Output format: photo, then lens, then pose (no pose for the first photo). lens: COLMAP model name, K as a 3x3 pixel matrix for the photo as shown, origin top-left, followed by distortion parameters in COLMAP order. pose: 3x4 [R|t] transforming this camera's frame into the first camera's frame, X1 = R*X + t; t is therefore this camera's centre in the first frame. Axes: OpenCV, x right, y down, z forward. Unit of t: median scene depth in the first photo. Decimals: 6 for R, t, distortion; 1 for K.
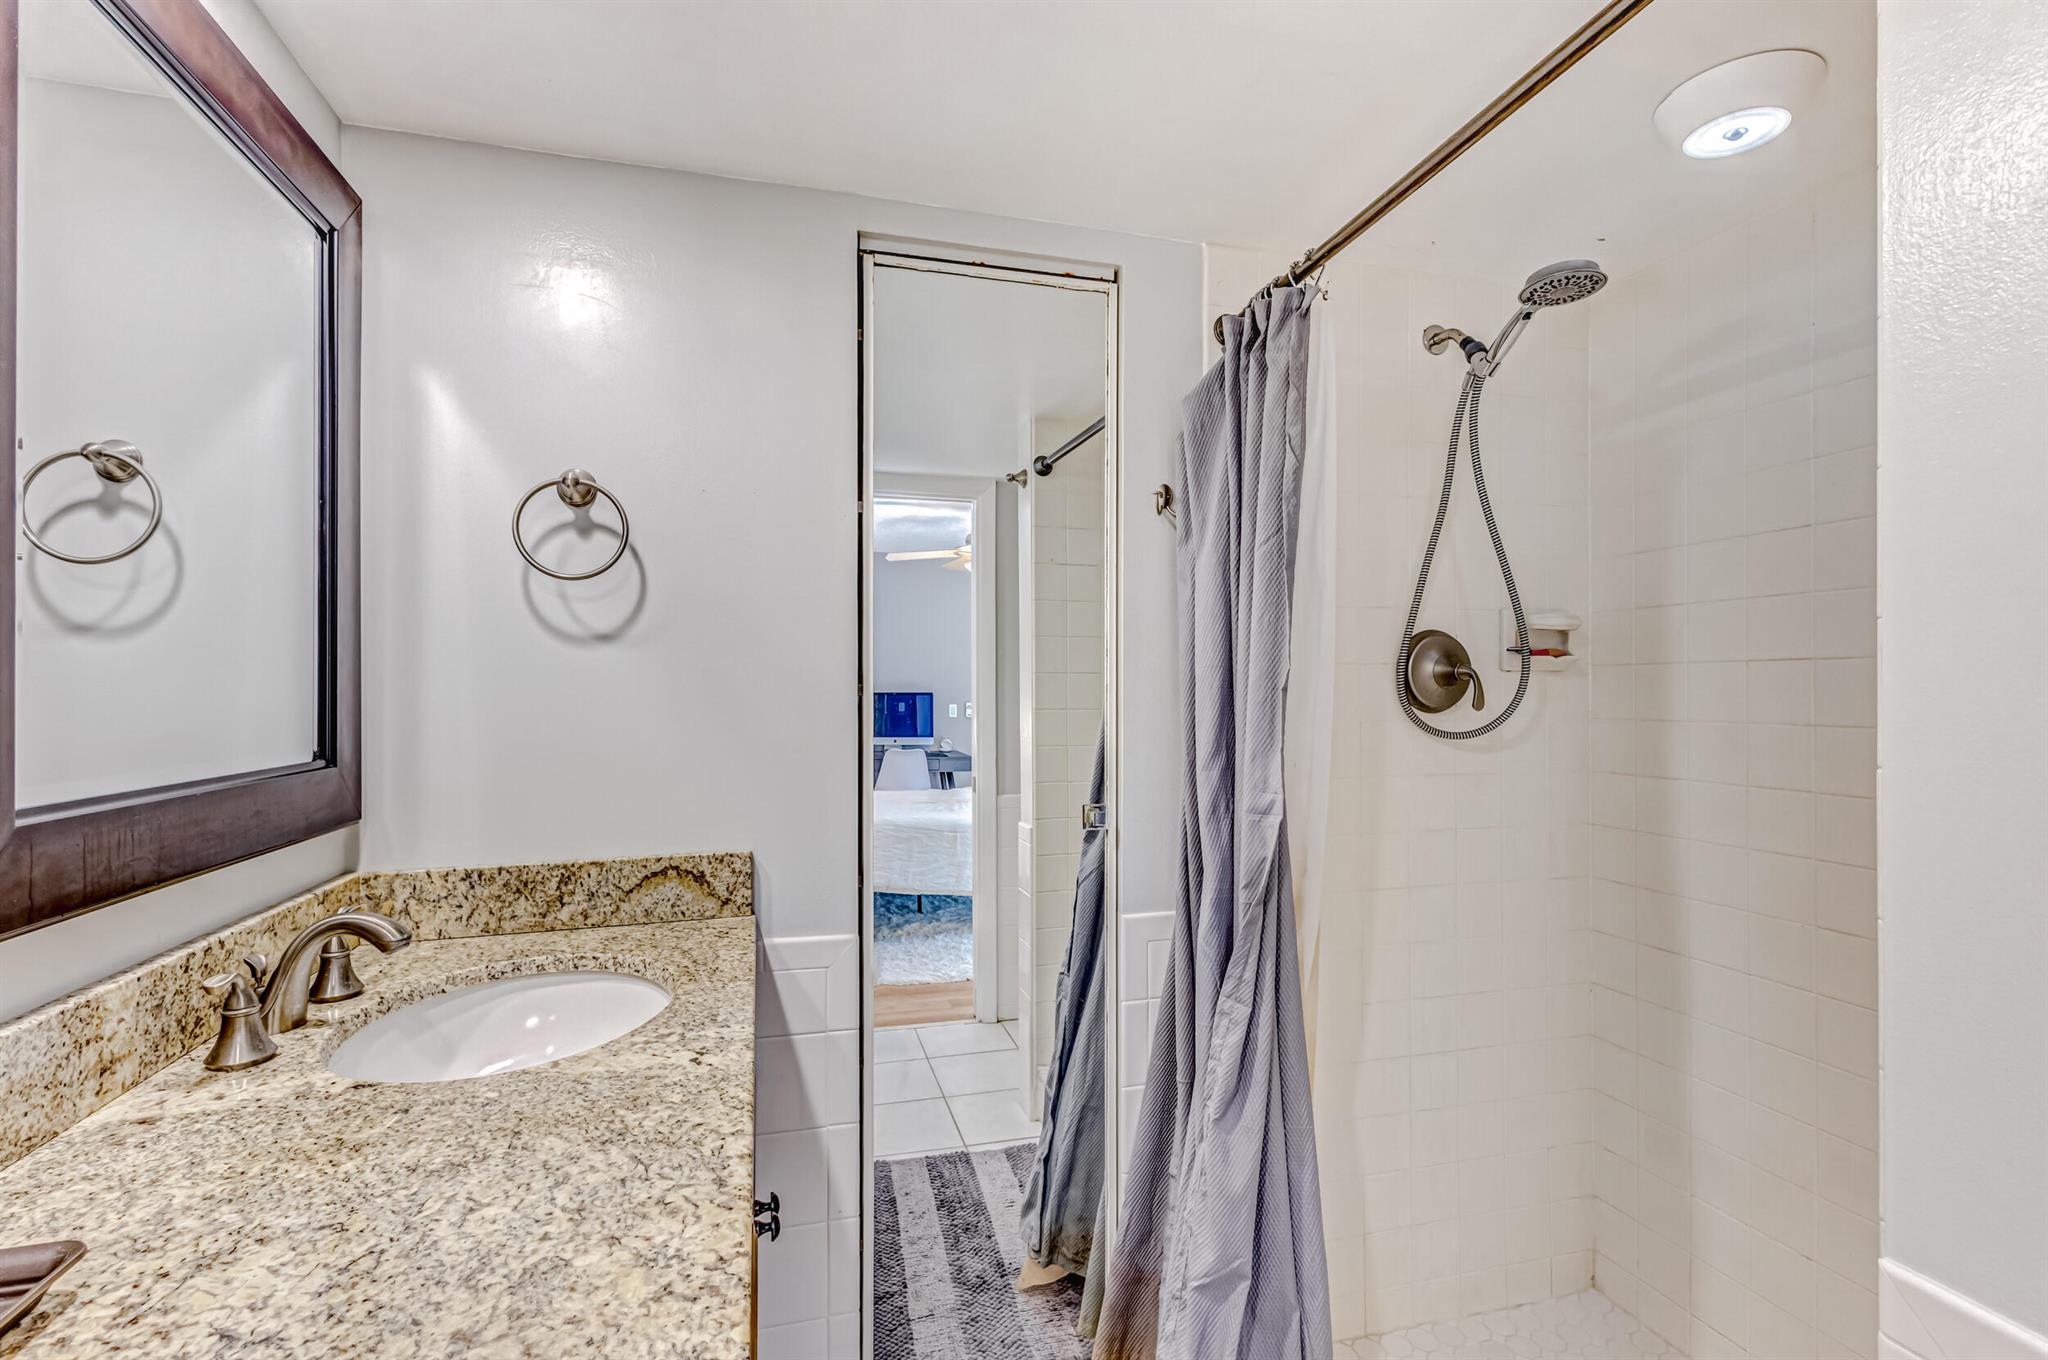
lens RADIAL K [[960.4, 0, 1030.9], [0, 960.4, 691.0], [0, 0, 1]] dist [0.006957, -0.001408]
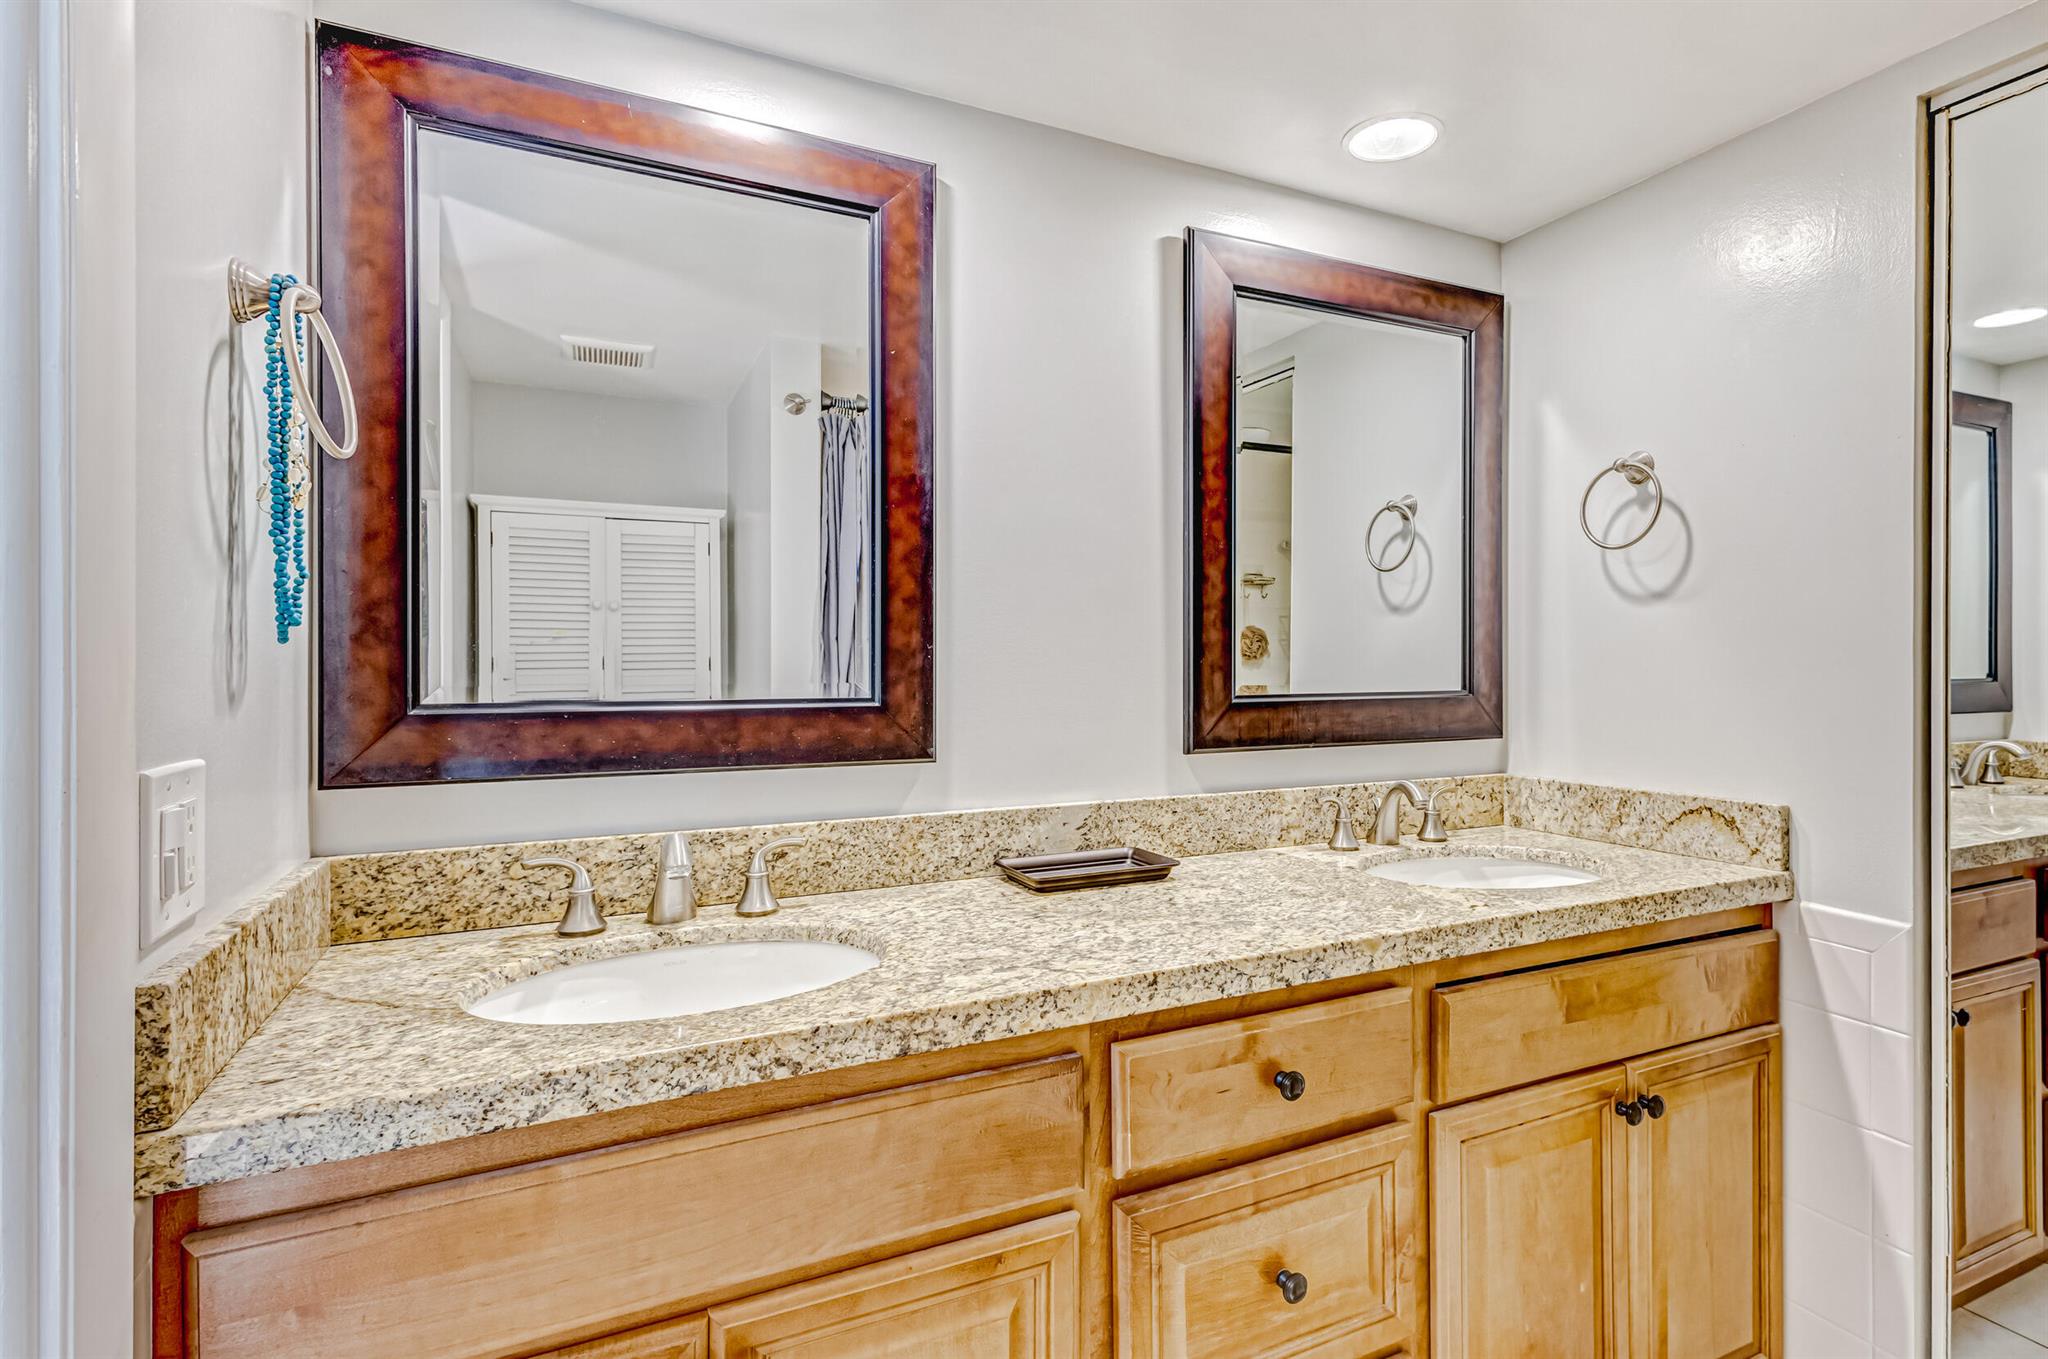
lens RADIAL K [[960.4, 0, 1027.1], [0, 960.4, 662.7], [0, 0, 1]] dist [0.006957, -0.001408]
pose [[0.145972, 0.009883, -0.989239, 0.574095], [-0.003345, 0.999949, 0.009496, 0.015478], [0.989283, 0.001923, 0.145997, 0.103490]]
